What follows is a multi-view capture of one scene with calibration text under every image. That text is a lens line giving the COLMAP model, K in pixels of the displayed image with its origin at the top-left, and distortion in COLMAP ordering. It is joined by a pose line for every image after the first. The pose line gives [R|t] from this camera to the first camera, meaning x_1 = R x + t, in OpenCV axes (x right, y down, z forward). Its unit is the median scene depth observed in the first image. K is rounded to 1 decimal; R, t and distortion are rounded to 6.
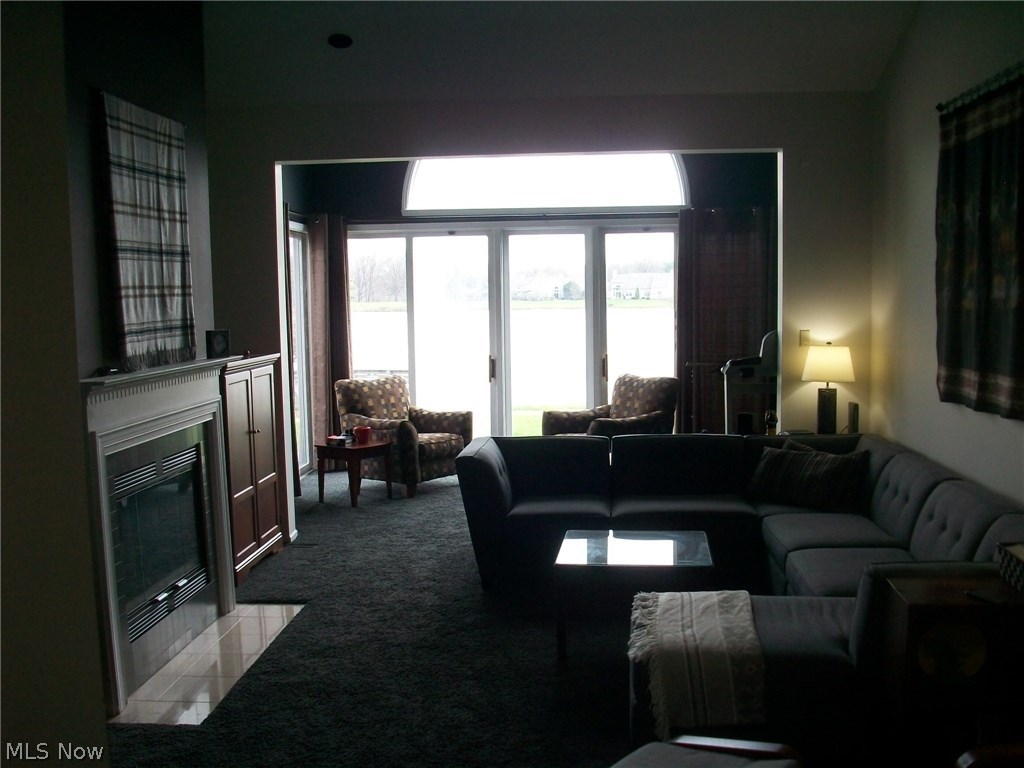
lens RADIAL K [[1036.3, 0, 513.1], [0, 1036.3, 386.0], [0, 0, 1]] dist [-0.115511, 0.000000]
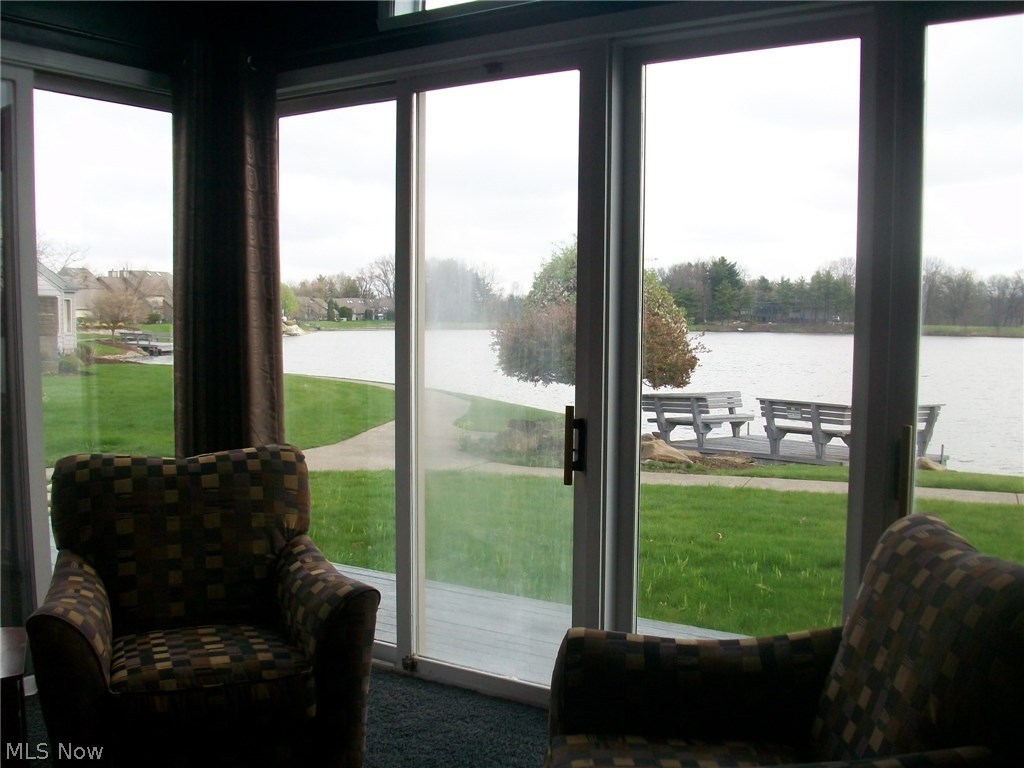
lens RADIAL K [[1036.3, 0, 509.4], [0, 1036.3, 384.4], [0, 0, 1]] dist [-0.115511, 0.000000]
pose [[0.875674, 0.058413, -0.479357, 0.144931], [-0.063927, 0.997943, 0.004826, -0.042827], [0.478652, 0.026418, 0.877607, 0.740471]]
